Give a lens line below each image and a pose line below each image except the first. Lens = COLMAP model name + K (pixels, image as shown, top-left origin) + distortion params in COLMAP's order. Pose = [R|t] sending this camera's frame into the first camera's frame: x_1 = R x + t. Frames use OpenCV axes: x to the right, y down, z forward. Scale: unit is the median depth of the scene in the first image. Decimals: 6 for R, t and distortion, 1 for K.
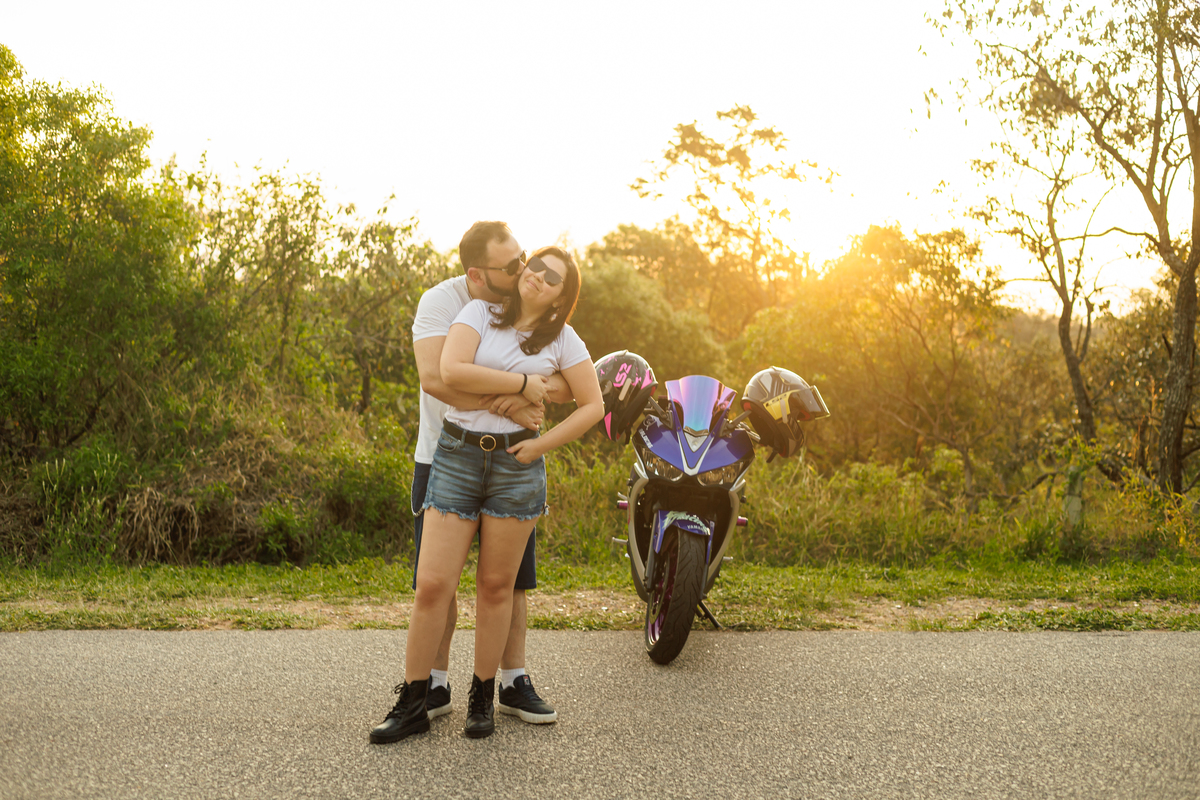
lens RADIAL K [[1815.5, 0, 582.1], [0, 1815.5, 397.8], [0, 0, 1]] dist [0.010658, 0.033591]
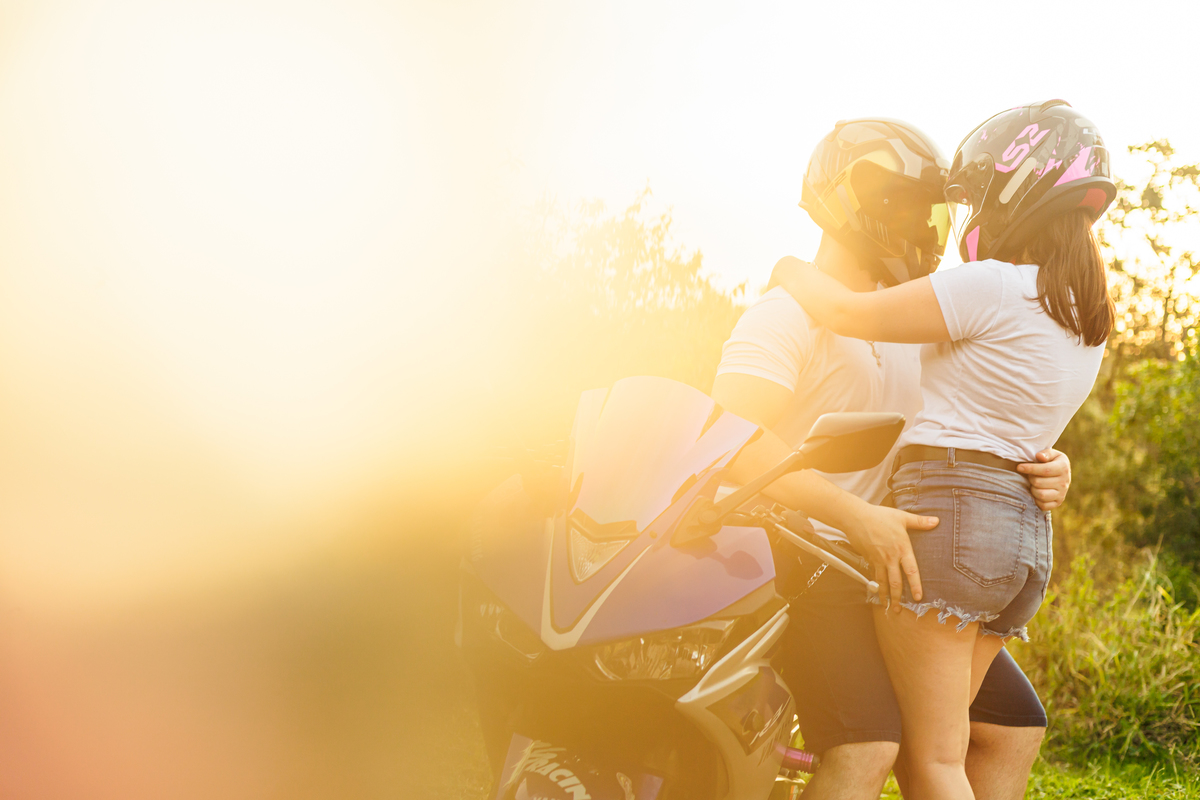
lens RADIAL K [[1648.6, 0, 602.1], [0, 1648.6, 397.5], [0, 0, 1]] dist [-0.027992, 0.003158]
pose [[0.964597, 0.055801, -0.257756, 0.083831], [-0.066377, 0.997265, -0.032507, 0.002693], [0.255237, 0.048466, 0.965663, 0.403795]]
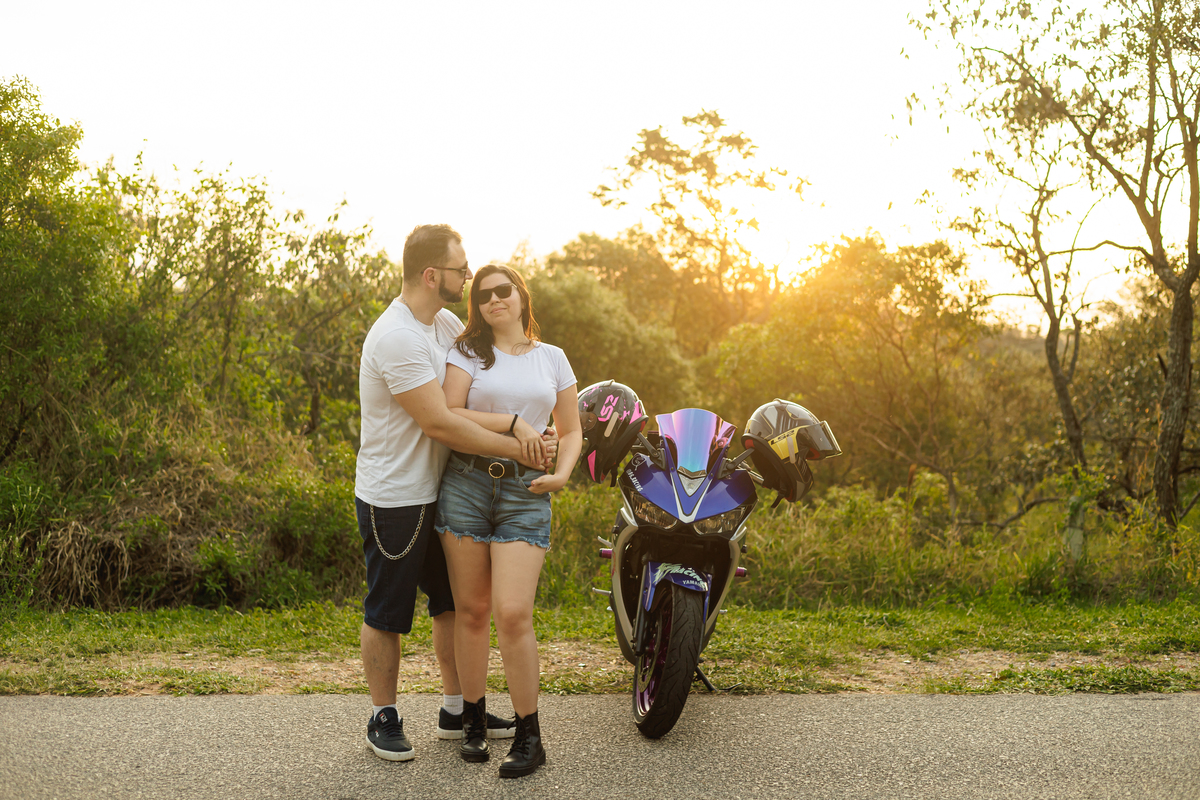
lens RADIAL K [[1835.0, 0, 606.4], [0, 1835.0, 377.9], [0, 0, 1]] dist [0.001970, 0.086050]
pose [[0.999218, 0.003177, 0.039403, -0.008130], [-0.002550, 0.999870, -0.015947, -0.007718], [-0.039449, 0.015834, 0.999096, 0.065370]]
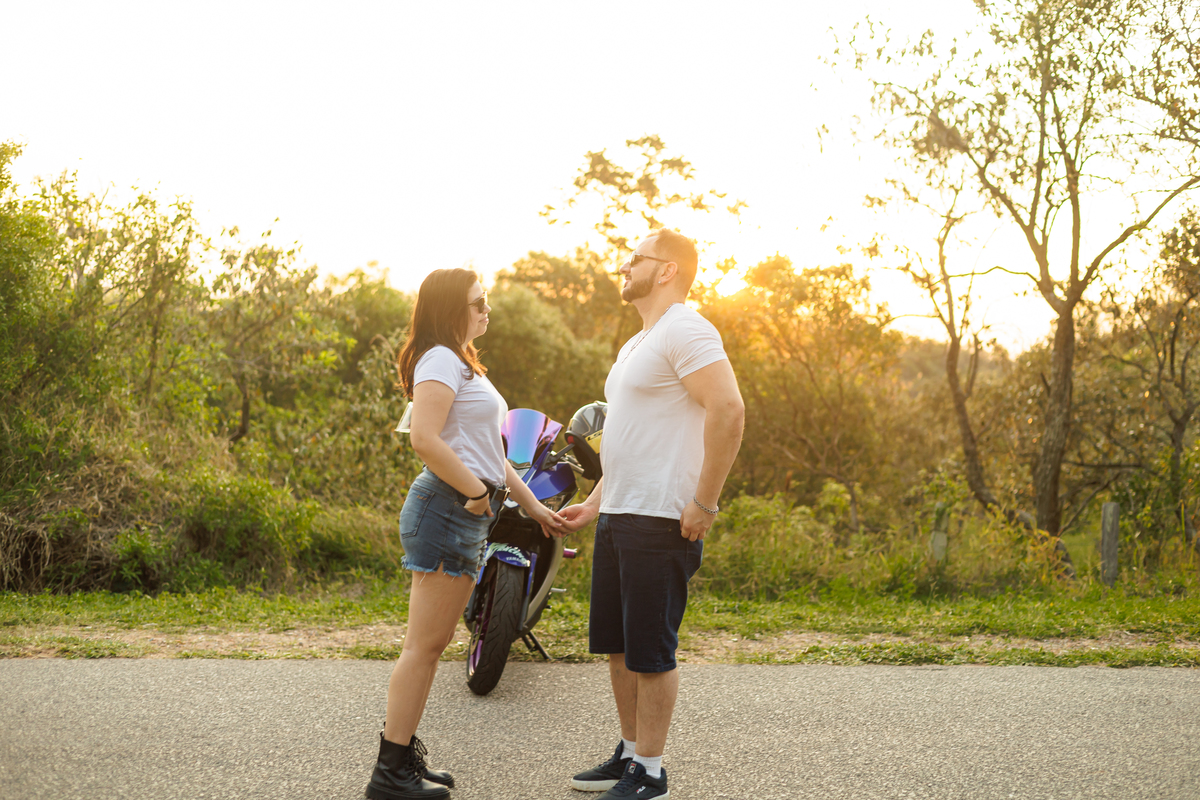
lens RADIAL K [[1856.6, 0, 636.9], [0, 1856.6, 373.9], [0, 0, 1]] dist [0.010458, 0.048533]
pose [[0.997869, 0.016937, 0.063012, 0.036627], [-0.015191, 0.999490, -0.028078, -0.002169], [-0.063456, 0.027061, 0.997618, -0.022602]]
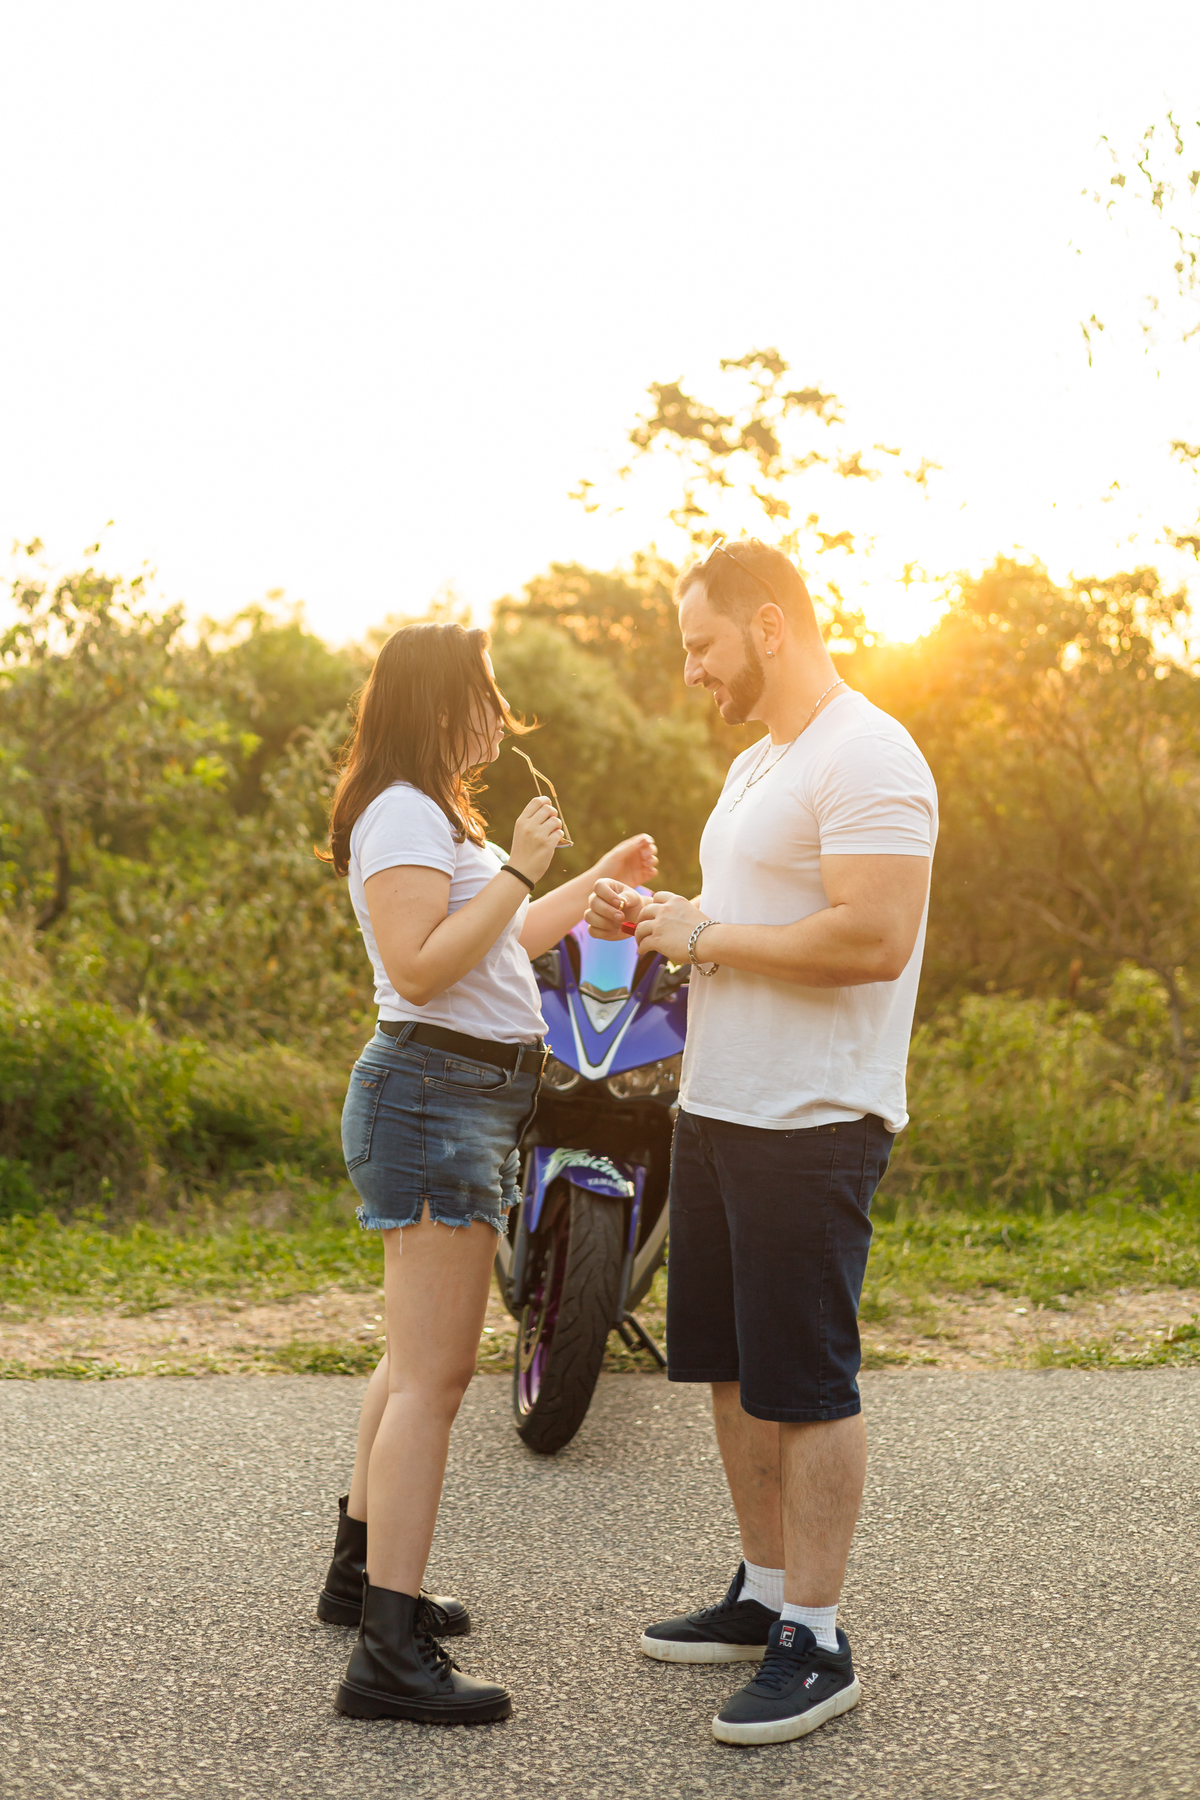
lens RADIAL K [[3176.2, 0, 526.8], [0, 3176.2, 701.9], [0, 0, 1]] dist [0.018401, 0.018097]
pose [[0.999910, -0.013280, 0.002054, 0.023495], [0.013364, 0.998747, -0.048224, -0.011817], [-0.001411, 0.048247, 0.998834, 0.059768]]
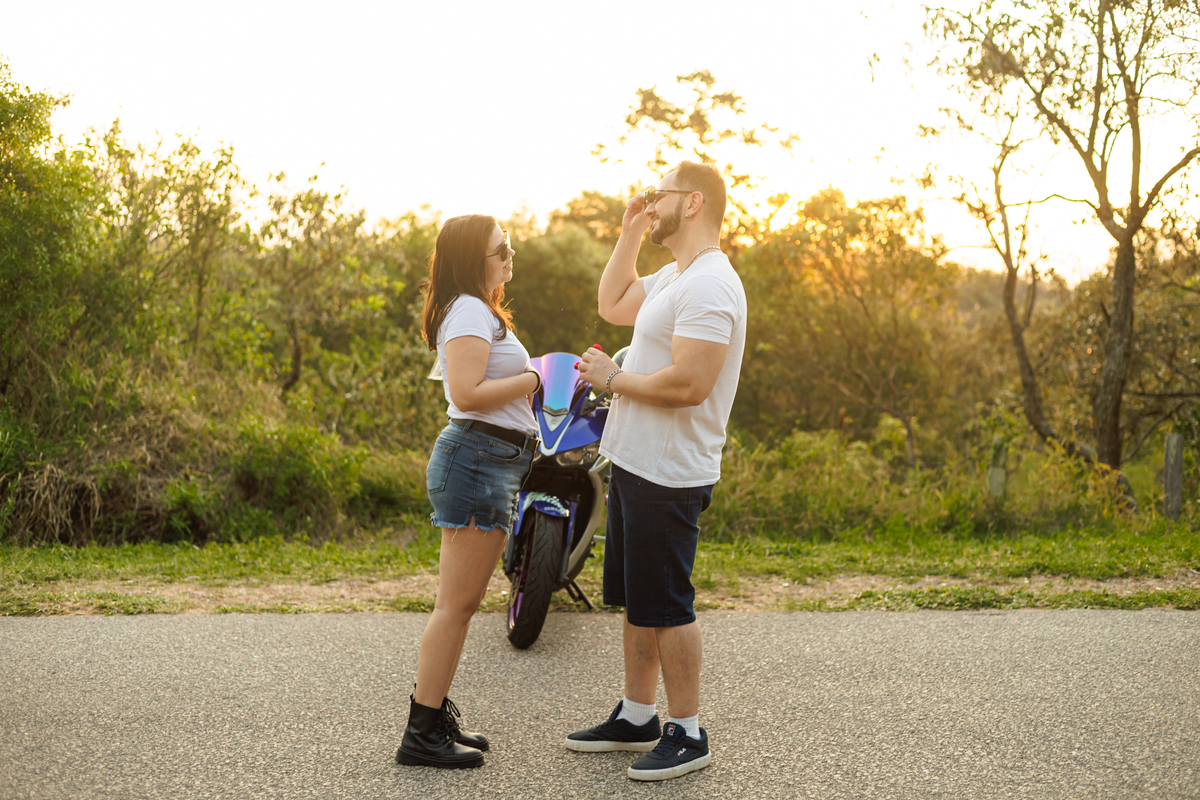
lens RADIAL K [[1819.6, 0, 620.1], [0, 1819.6, 409.6], [0, 0, 1]] dist [0.004599, 0.082774]
pose [[0.999784, -0.004728, 0.020241, 0.045588], [0.004192, 0.999641, 0.026469, -0.004536], [-0.020359, -0.026378, 0.999445, 0.012869]]
